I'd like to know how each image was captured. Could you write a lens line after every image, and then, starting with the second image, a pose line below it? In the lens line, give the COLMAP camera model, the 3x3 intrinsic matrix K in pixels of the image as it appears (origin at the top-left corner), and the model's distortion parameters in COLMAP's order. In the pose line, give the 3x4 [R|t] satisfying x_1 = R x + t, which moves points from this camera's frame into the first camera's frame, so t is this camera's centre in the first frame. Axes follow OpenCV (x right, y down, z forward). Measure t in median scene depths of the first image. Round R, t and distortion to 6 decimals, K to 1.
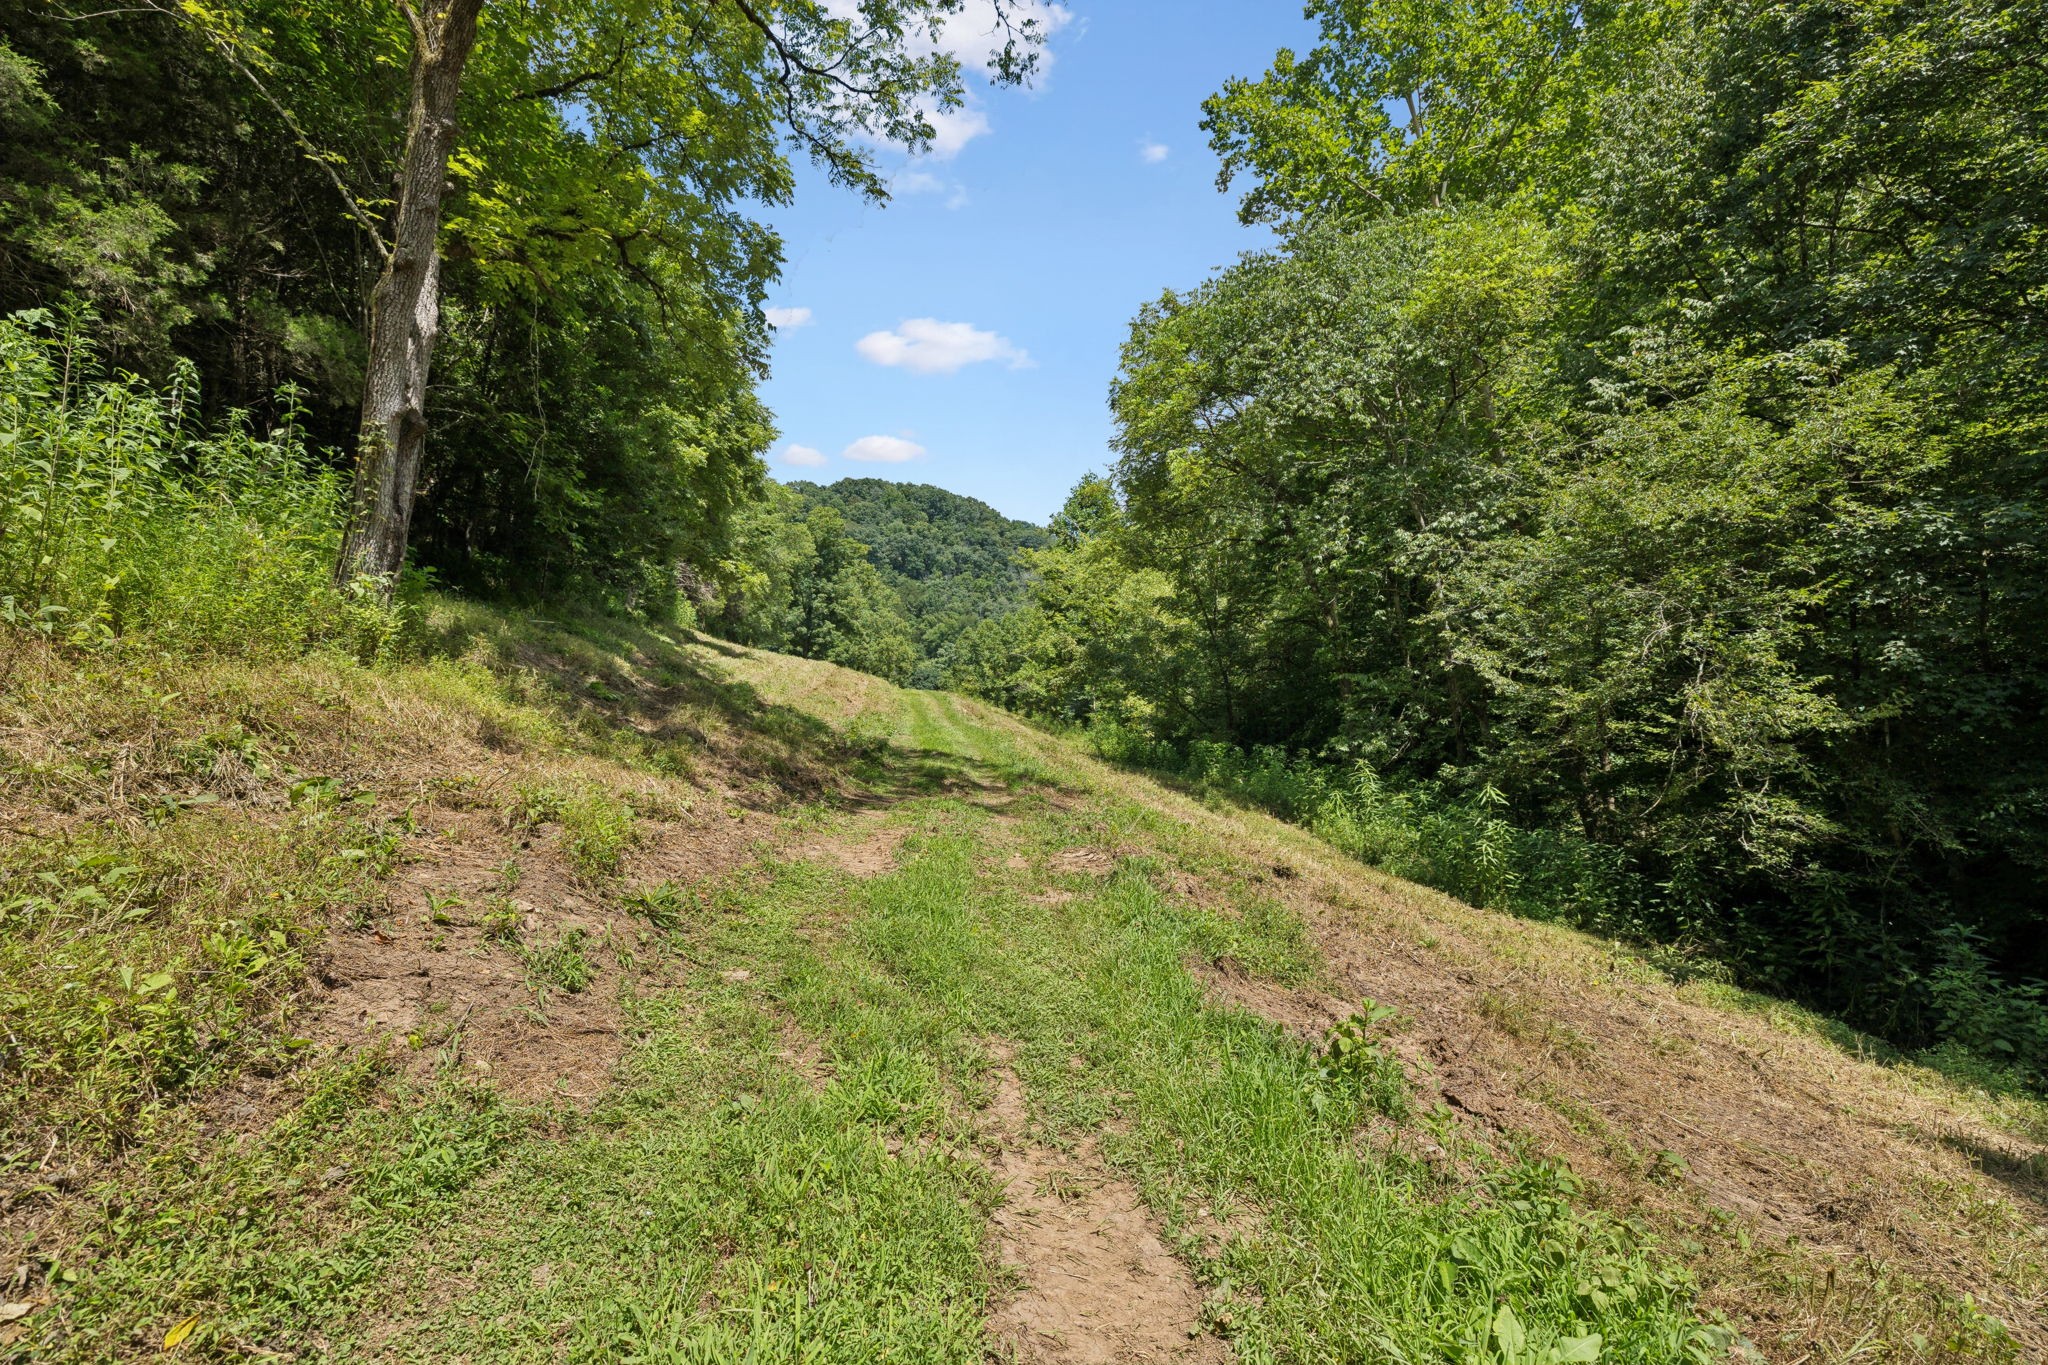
lens RADIAL K [[858.1, 0, 1024.0], [0, 858.1, 682.5], [0, 0, 1]] dist [0.000409, 0.000202]
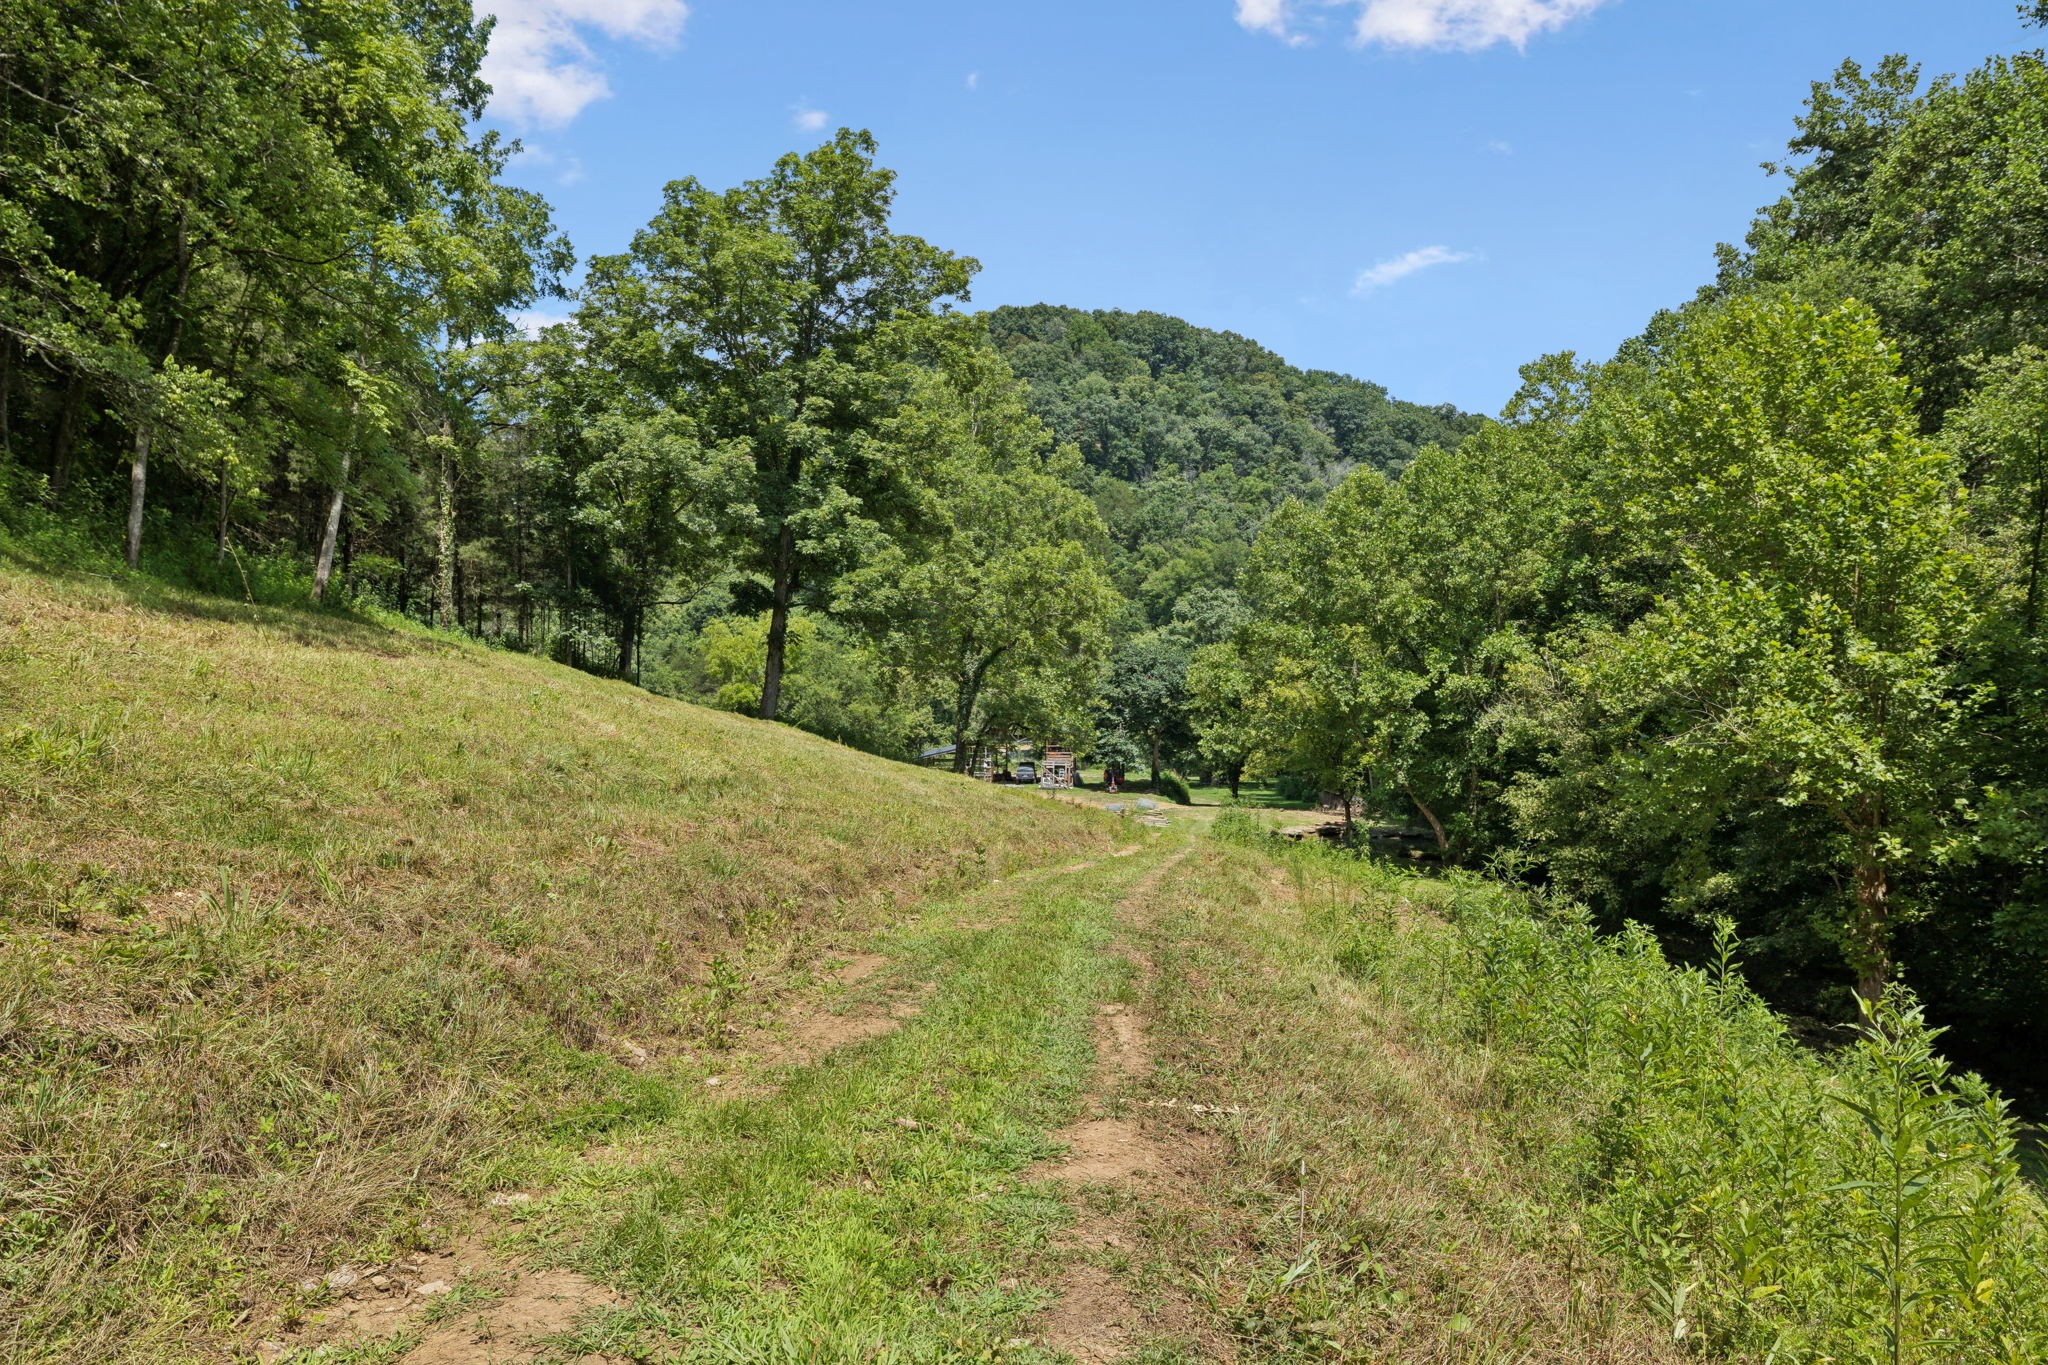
lens RADIAL K [[1424.4, 0, 1024.0], [0, 1424.4, 682.5], [0, 0, 1]] dist [-0.000455, 0.000268]
pose [[0.980363, 0.002493, -0.197185, -0.021380], [-0.001167, 0.999976, 0.006840, -0.001607], [0.197197, -0.006476, 0.980342, 0.178737]]
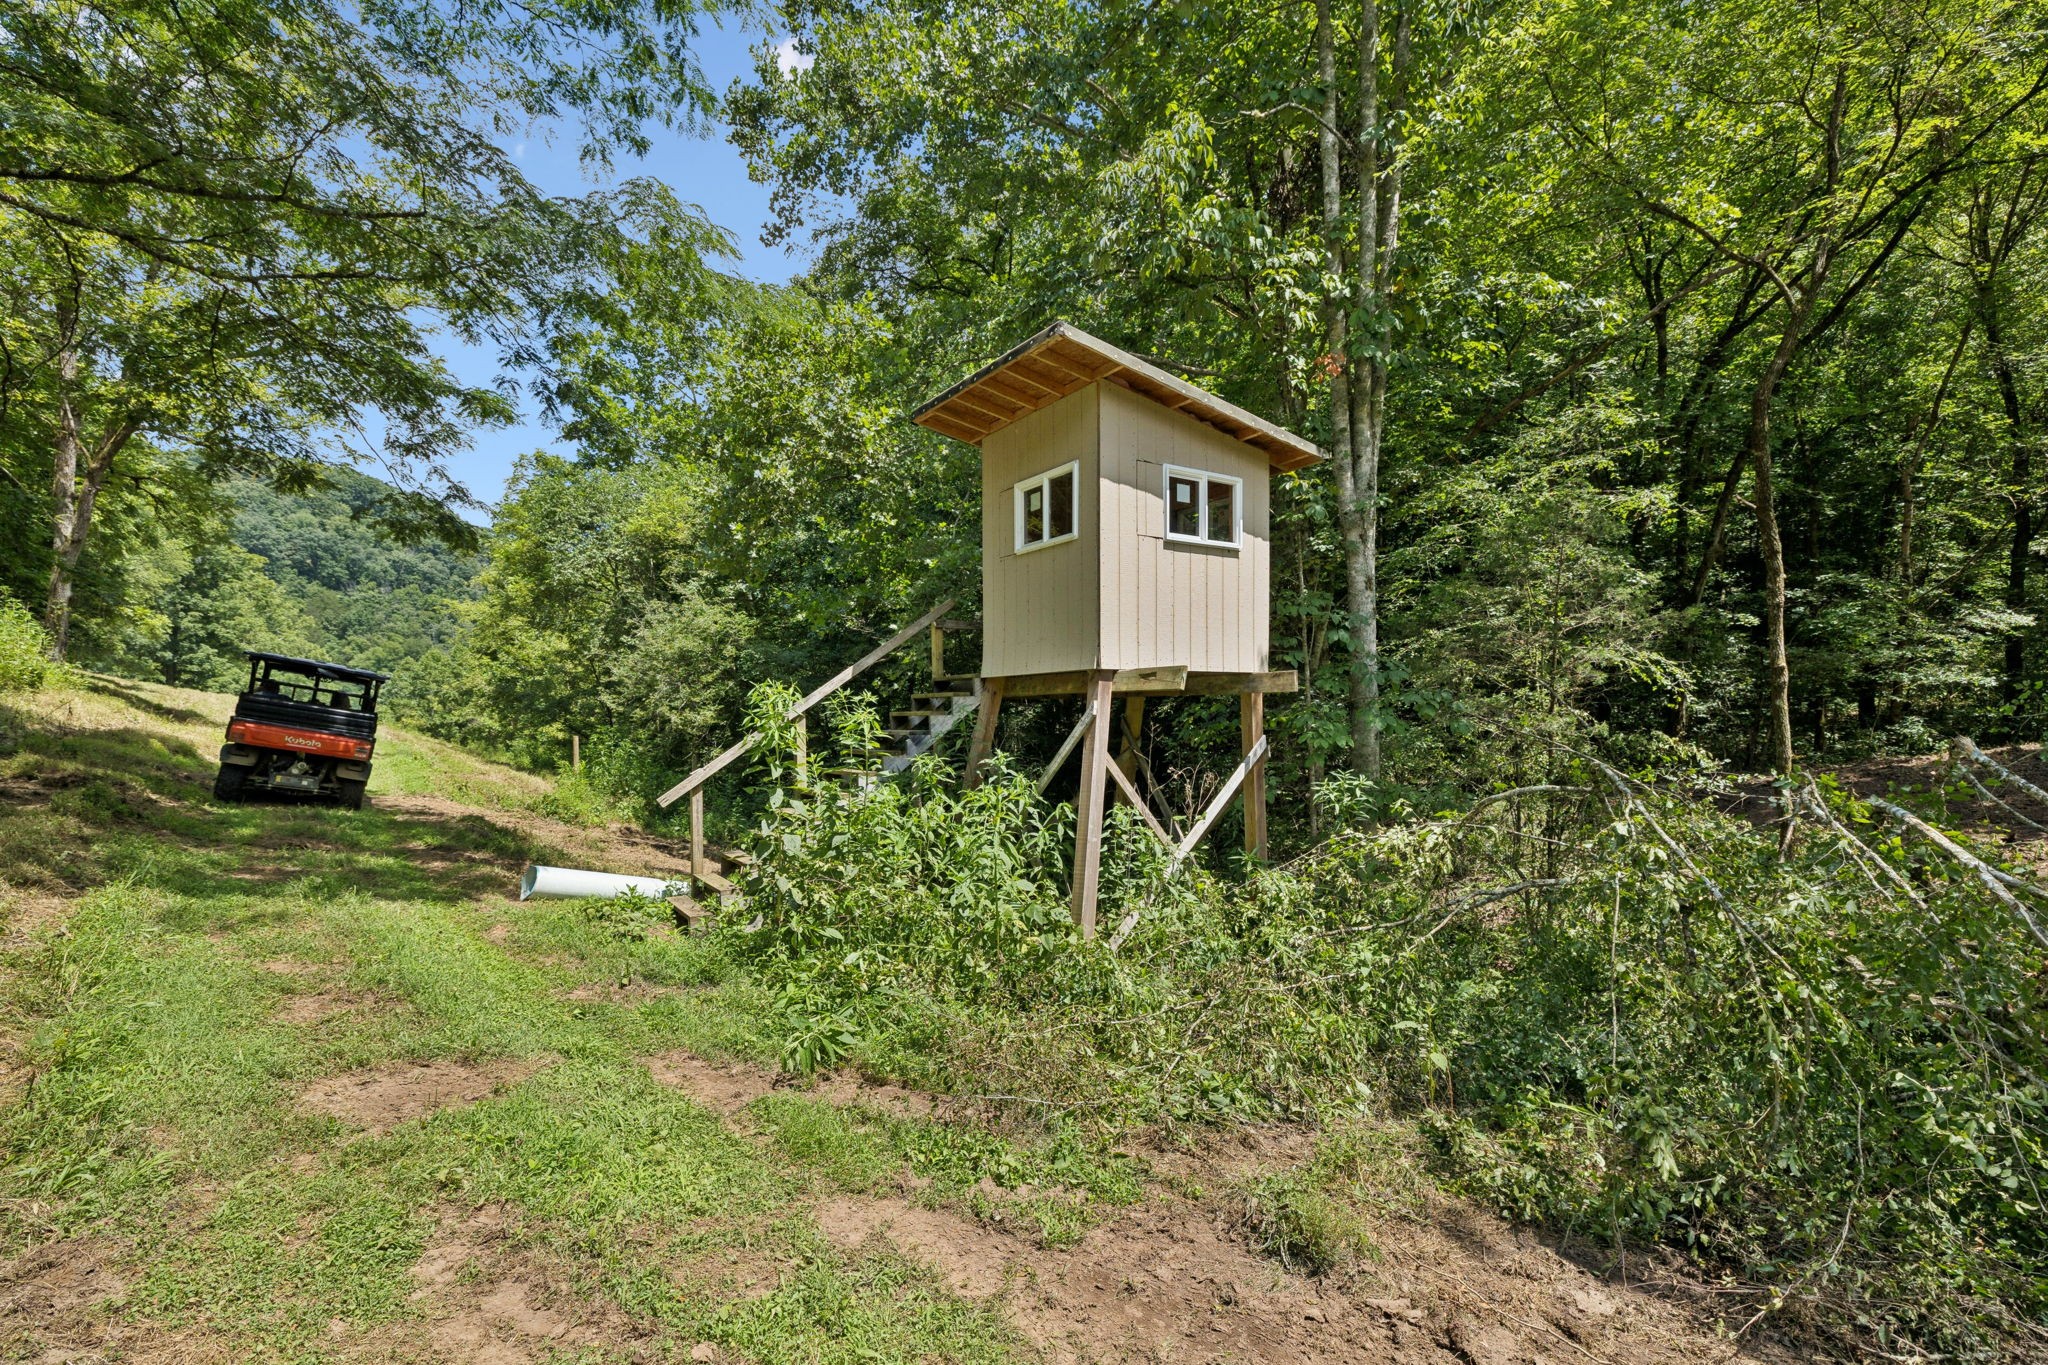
lens RADIAL K [[898.4, 0, 1022.3], [0, 898.4, 751.5], [0, 0, 1]] dist [-0.000544, -0.000098]
pose [[0.865720, -0.023031, 0.499998, 0.007113], [0.005093, 0.999294, 0.037211, 0.001170], [-0.500502, -0.029668, 0.865227, -0.054514]]
